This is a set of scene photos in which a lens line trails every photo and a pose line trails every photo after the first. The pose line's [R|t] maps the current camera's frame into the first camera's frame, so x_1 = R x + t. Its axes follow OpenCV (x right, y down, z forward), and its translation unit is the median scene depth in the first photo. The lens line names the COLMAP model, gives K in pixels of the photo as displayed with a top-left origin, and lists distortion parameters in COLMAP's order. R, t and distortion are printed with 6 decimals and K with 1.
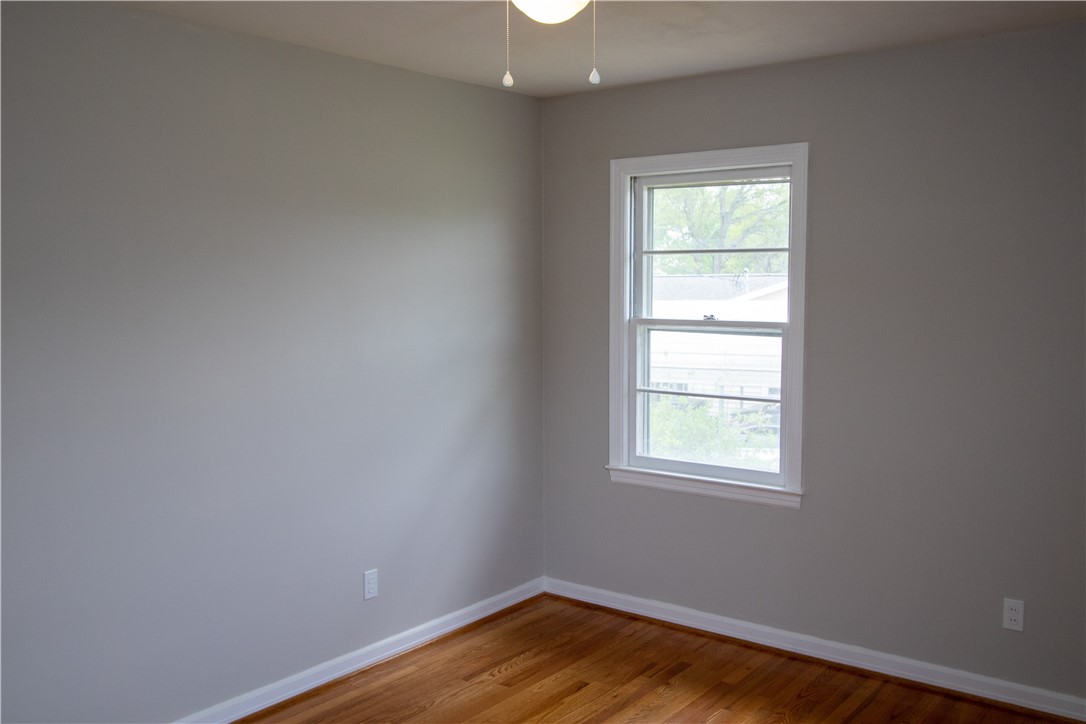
lens RADIAL K [[975.9, 0, 518.6], [0, 975.9, 370.9], [0, 0, 1]] dist [-0.019333, 0.043165]
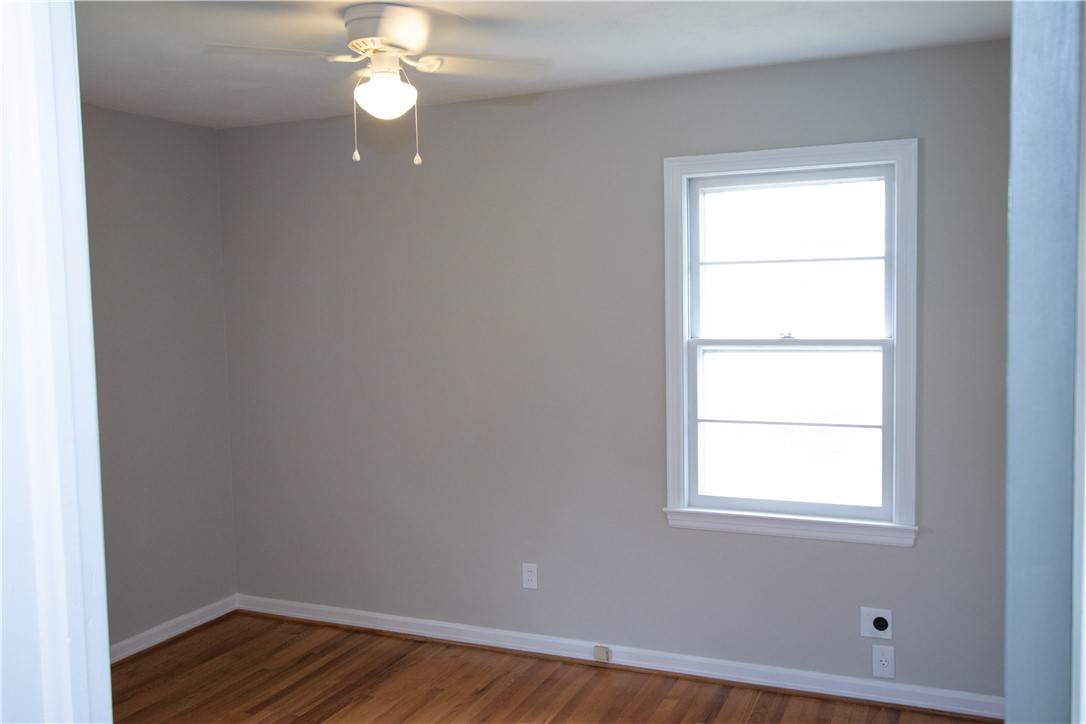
lens RADIAL K [[975.9, 0, 545.4], [0, 975.9, 367.7], [0, 0, 1]] dist [-0.019333, 0.043165]
pose [[0.971460, -0.030558, 0.235226, -0.220407], [0.036857, 0.999069, -0.022429, -0.013358], [-0.234321, 0.030458, 0.971682, 0.180311]]
